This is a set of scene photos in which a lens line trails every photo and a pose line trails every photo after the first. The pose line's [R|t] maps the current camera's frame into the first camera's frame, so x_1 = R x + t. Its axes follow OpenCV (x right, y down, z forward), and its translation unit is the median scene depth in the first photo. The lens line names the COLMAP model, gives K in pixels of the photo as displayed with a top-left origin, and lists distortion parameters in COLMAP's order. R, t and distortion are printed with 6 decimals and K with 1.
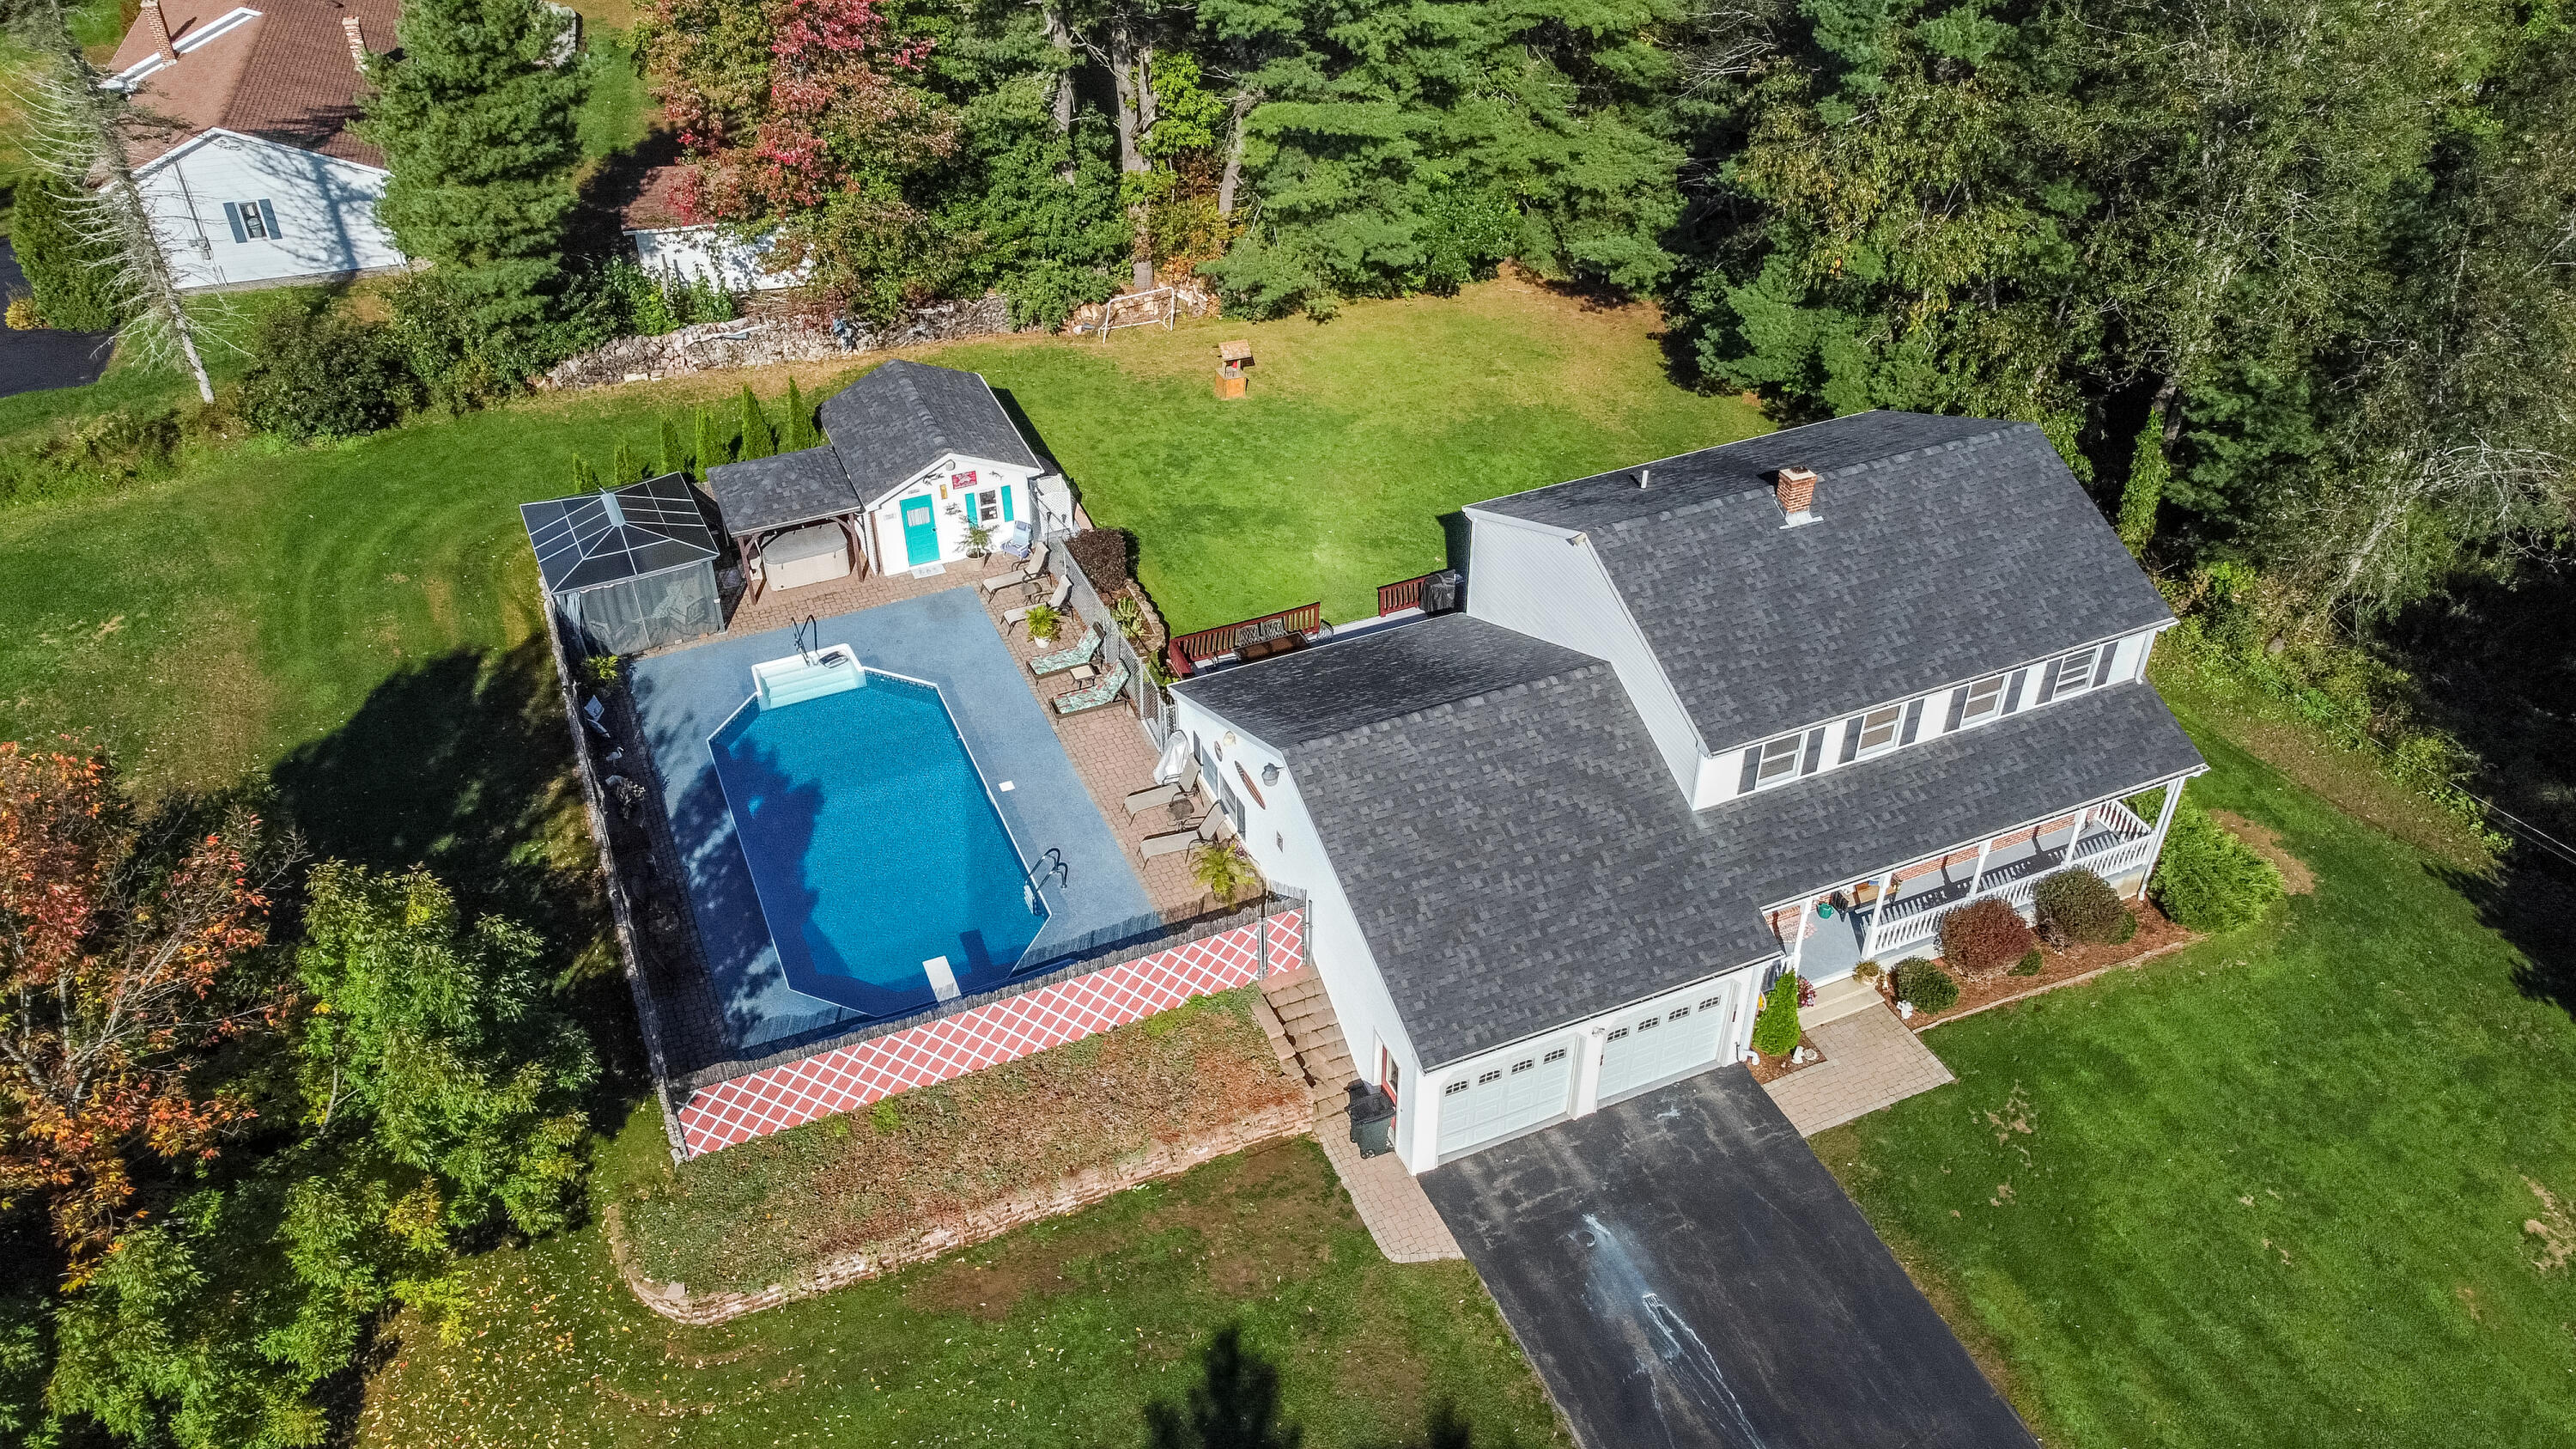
lens RADIAL K [[1955.7, 0, 1288.0], [0, 1955.7, 724.5], [0, 0, 1]] dist [-0.008016, 0.007795]
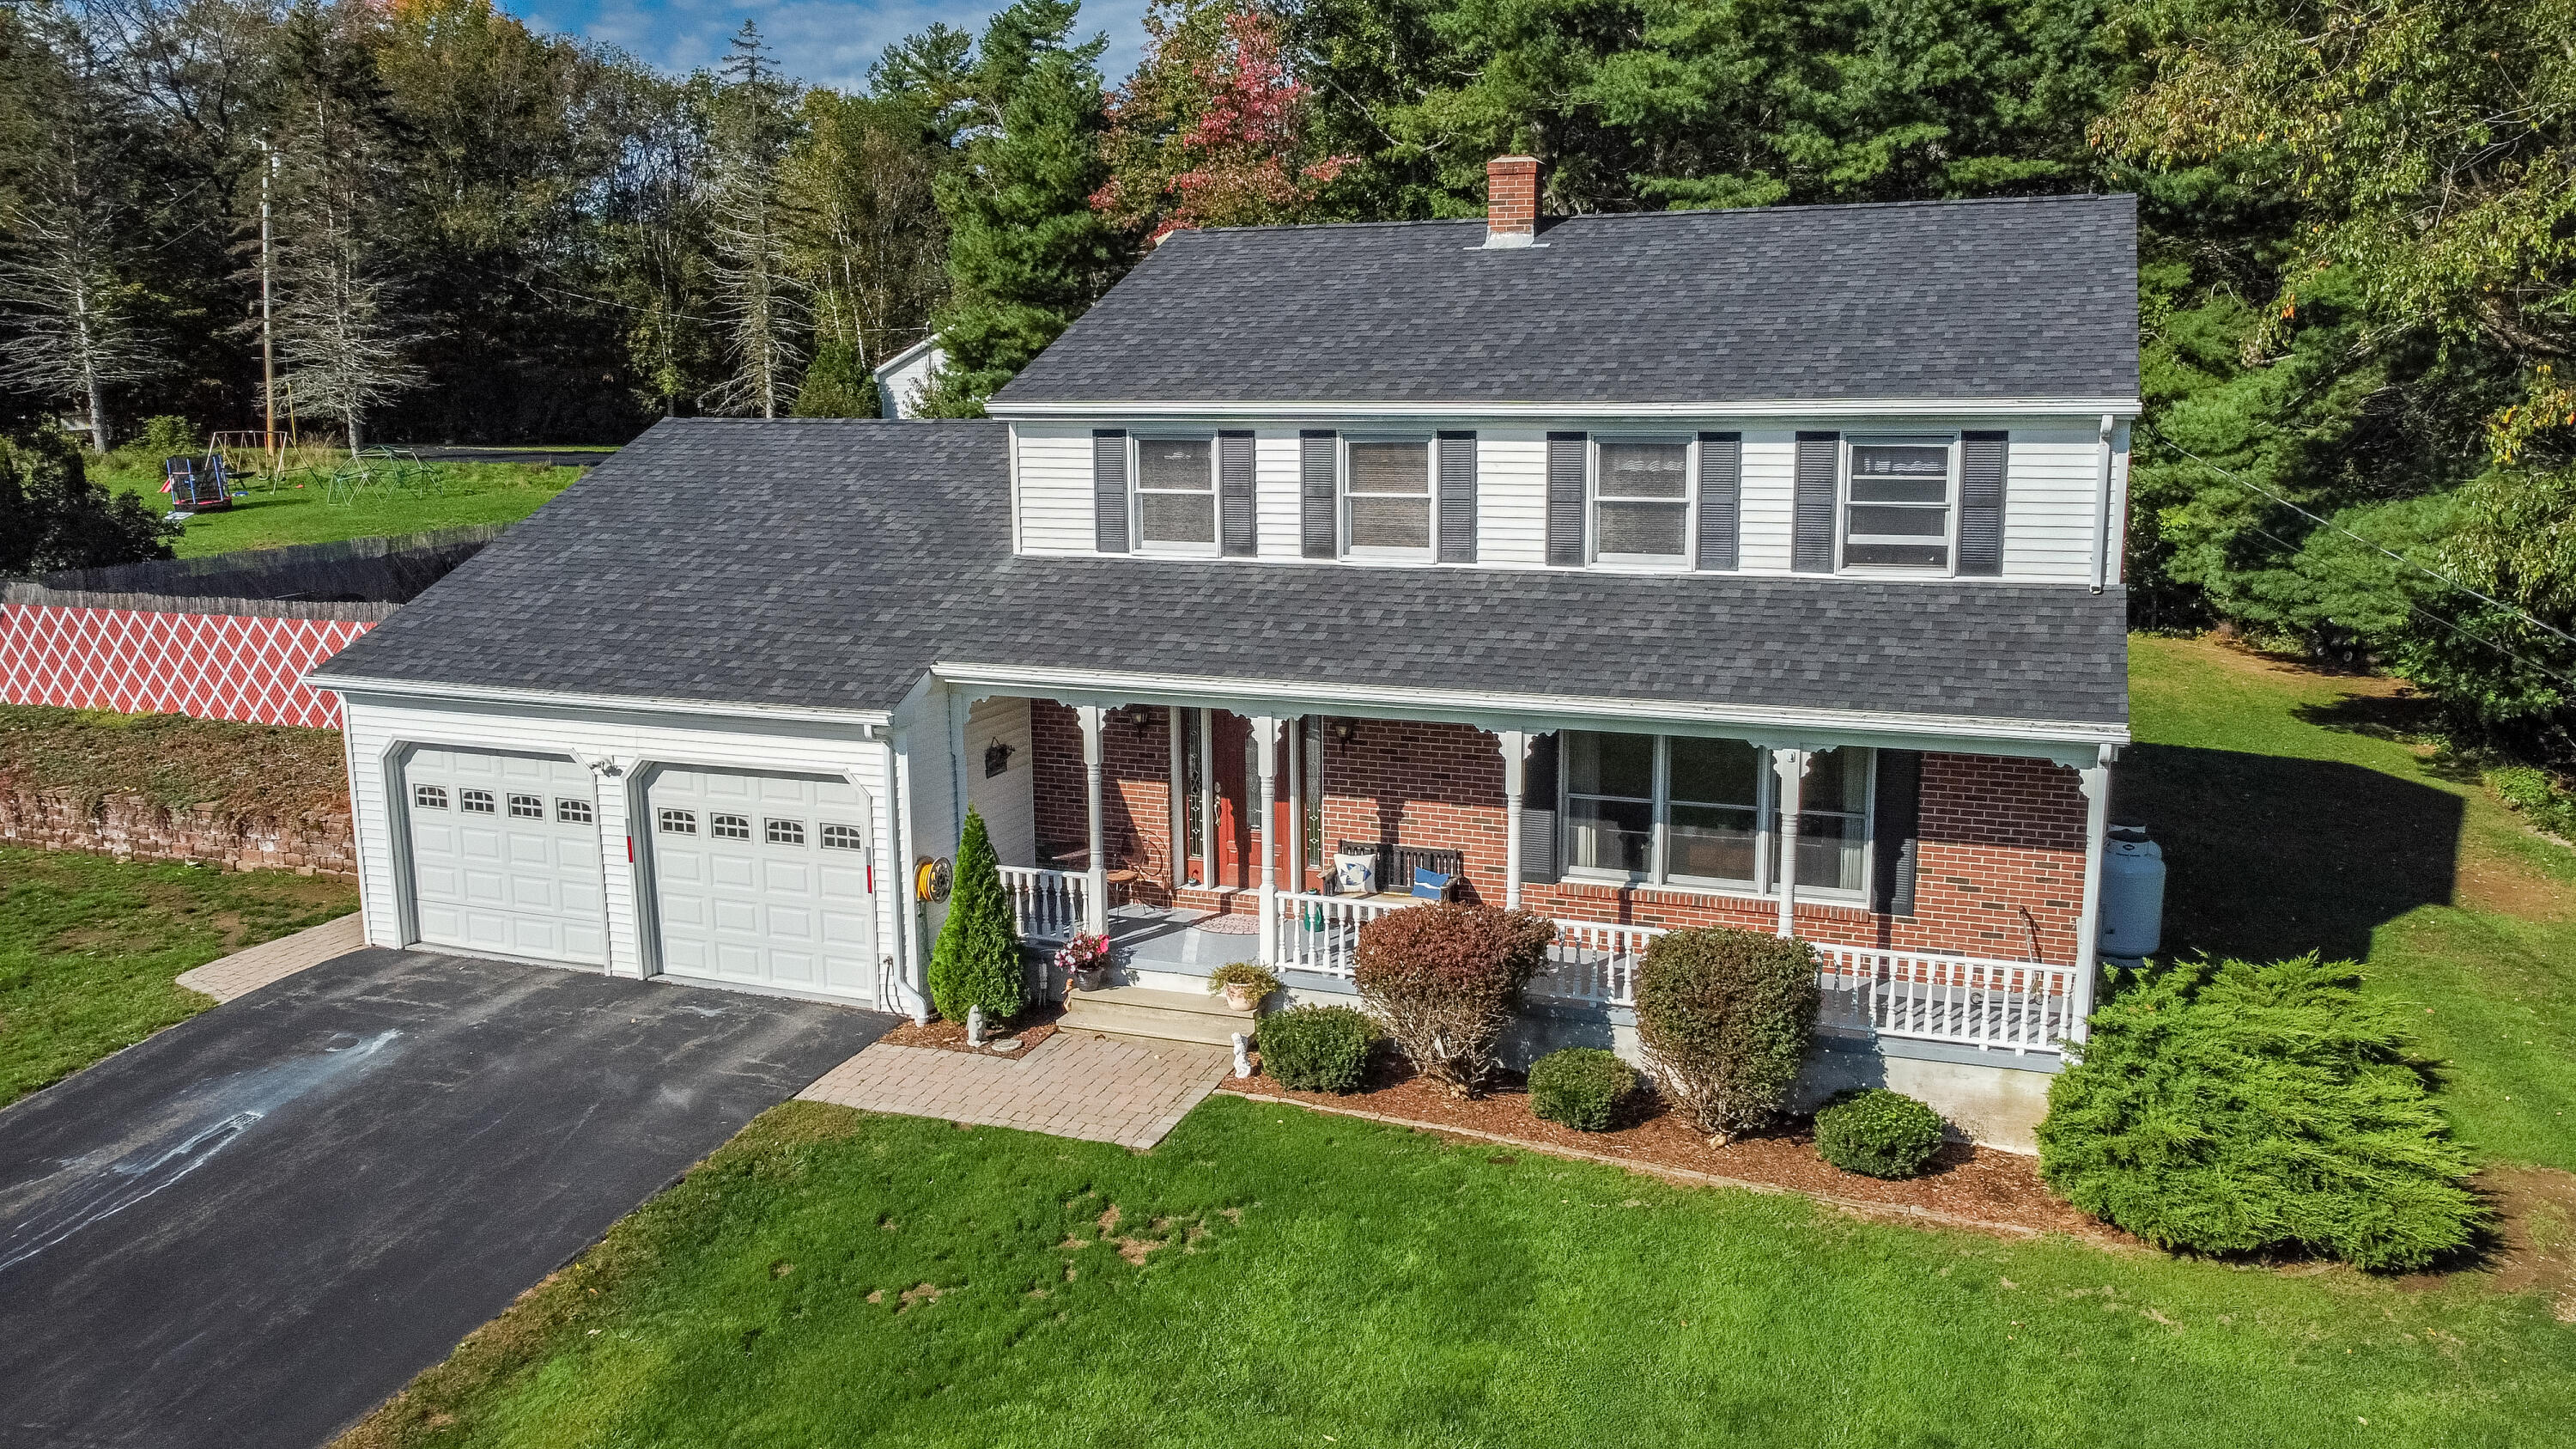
lens RADIAL K [[1955.7, 0, 1288.0], [0, 1955.7, 724.5], [0, 0, 1]] dist [-0.008016, 0.007795]
pose [[0.709009, 0.124373, -0.694145, 0.647390], [-0.417735, 0.867113, -0.271316, 0.202777], [0.568158, 0.482334, 0.666746, 0.674821]]
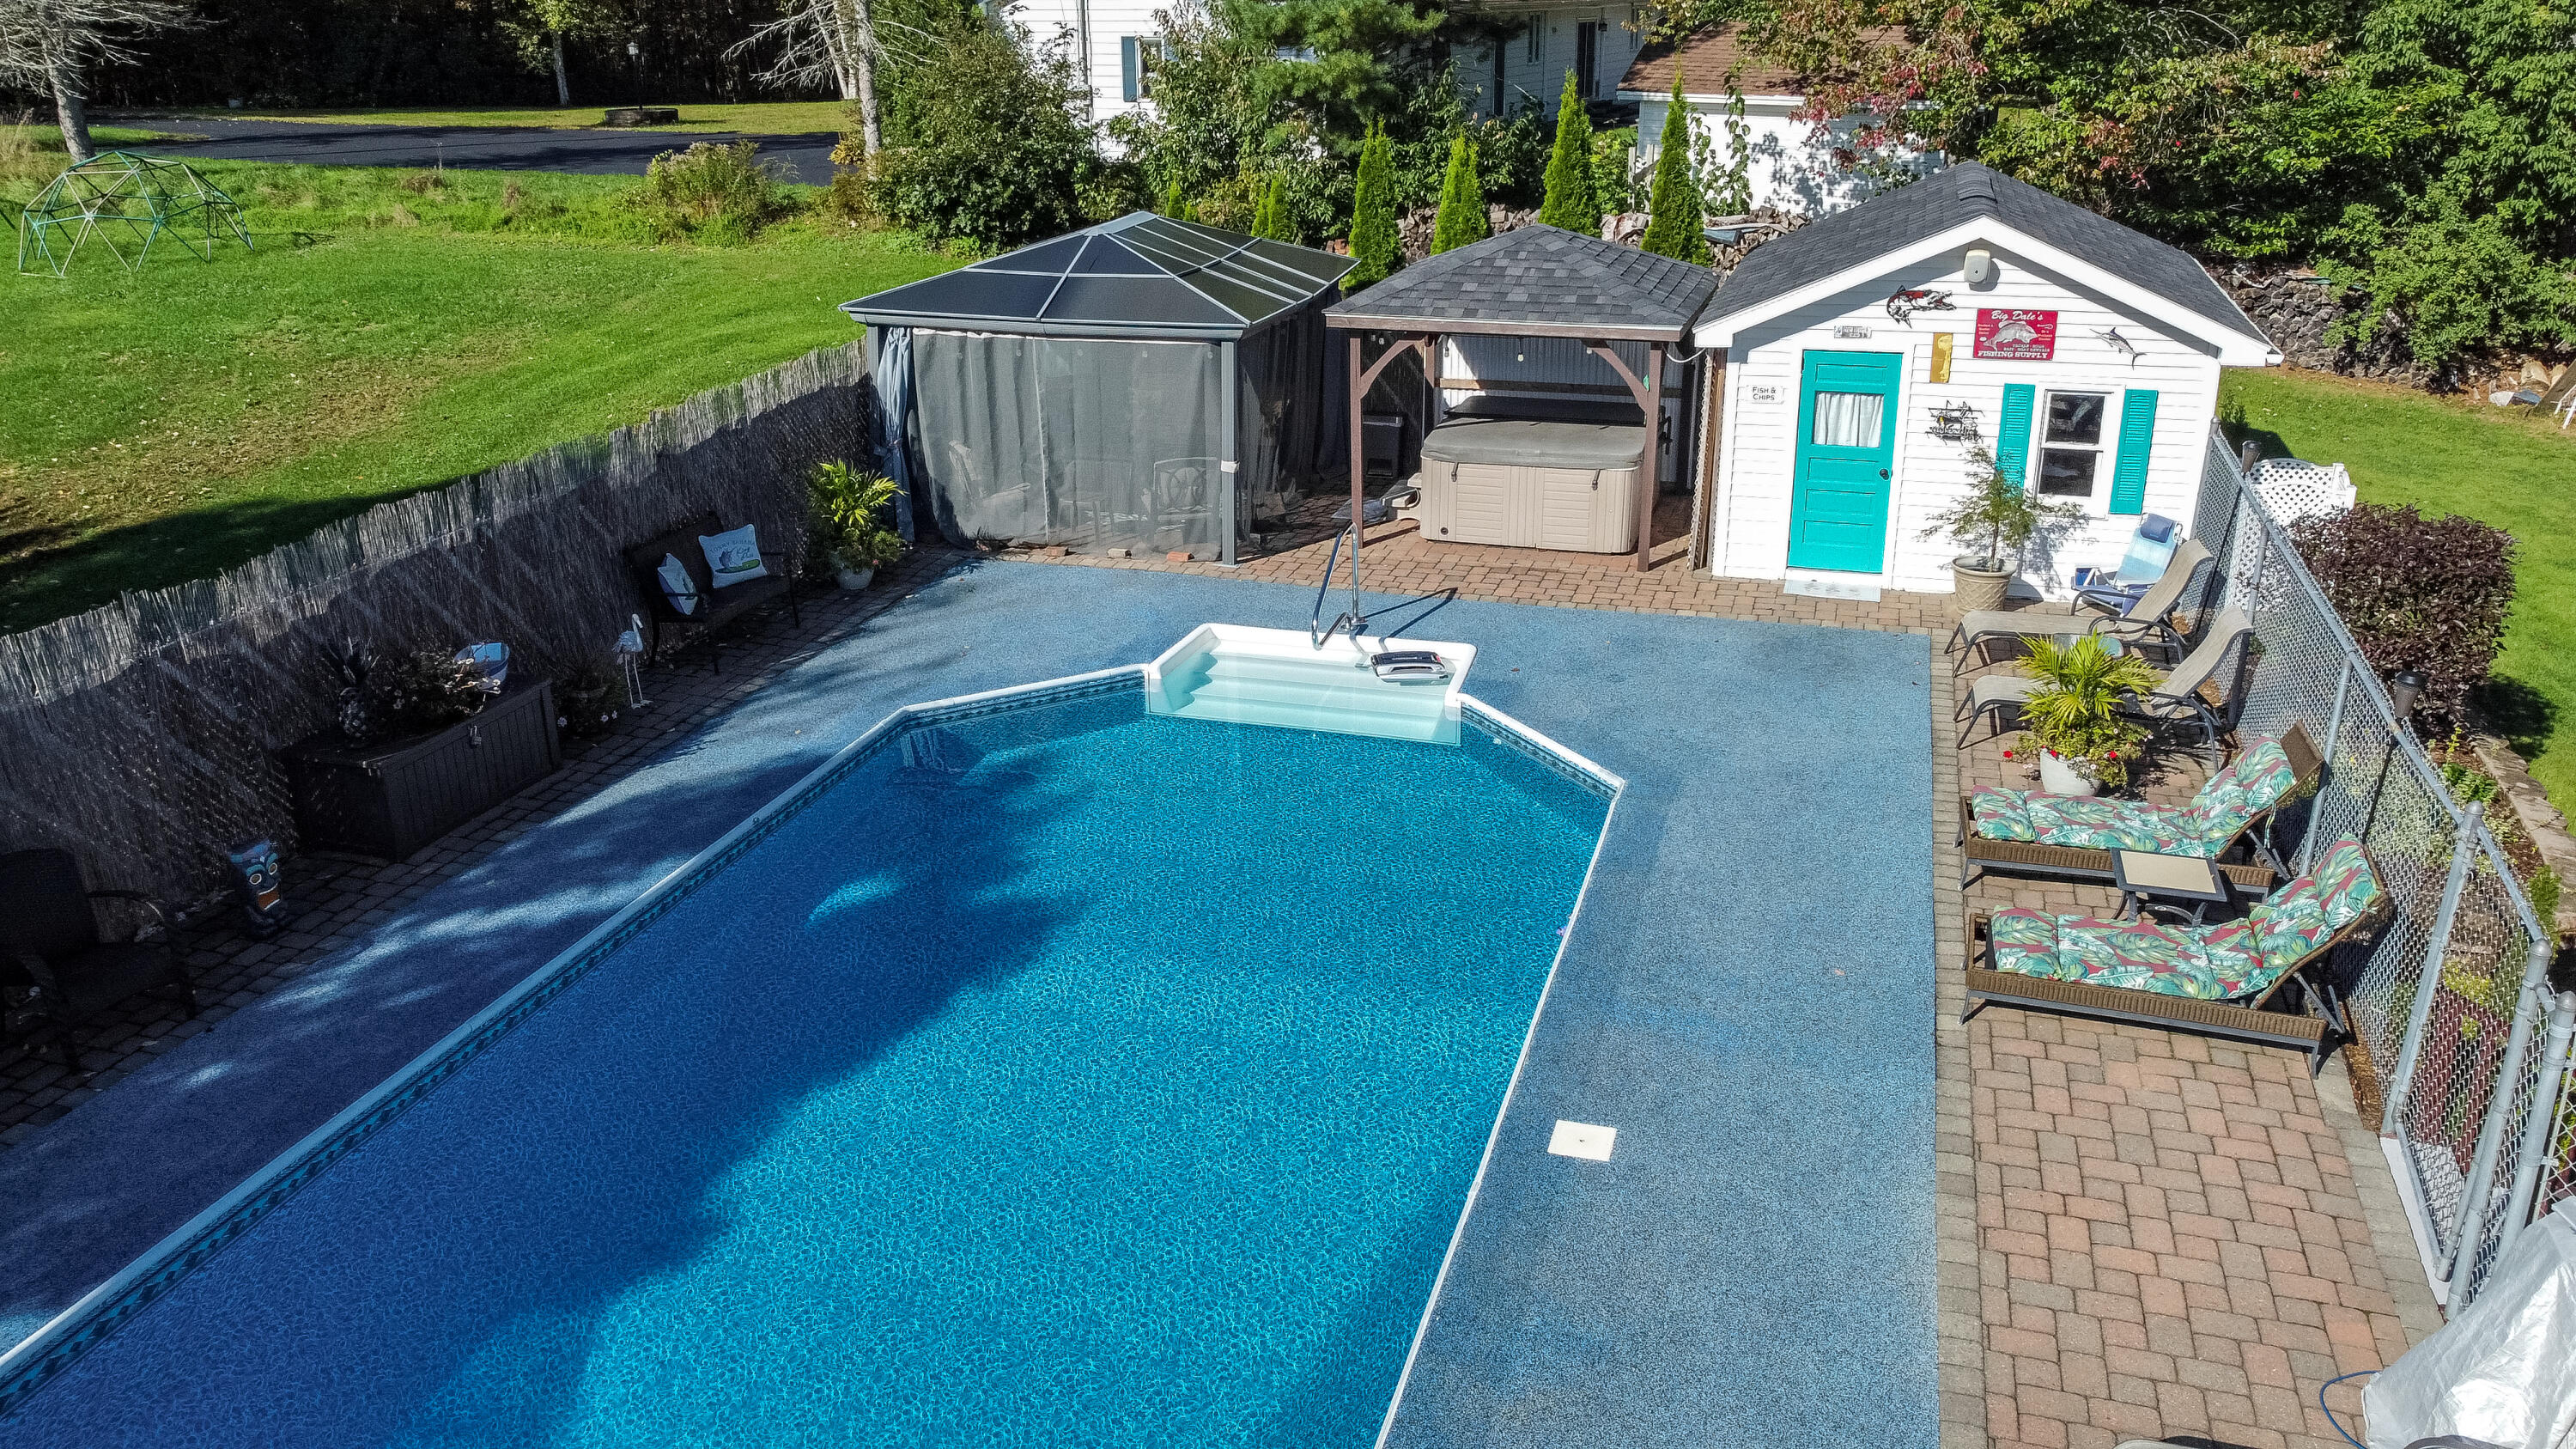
lens RADIAL K [[1955.7, 0, 1288.0], [0, 1955.7, 724.5], [0, 0, 1]] dist [-0.008016, 0.007795]
pose [[0.761354, 0.226734, -0.607397, -0.056355], [-0.384256, 0.912385, -0.141070, 0.036101], [0.522195, 0.340800, 0.781772, 0.896182]]
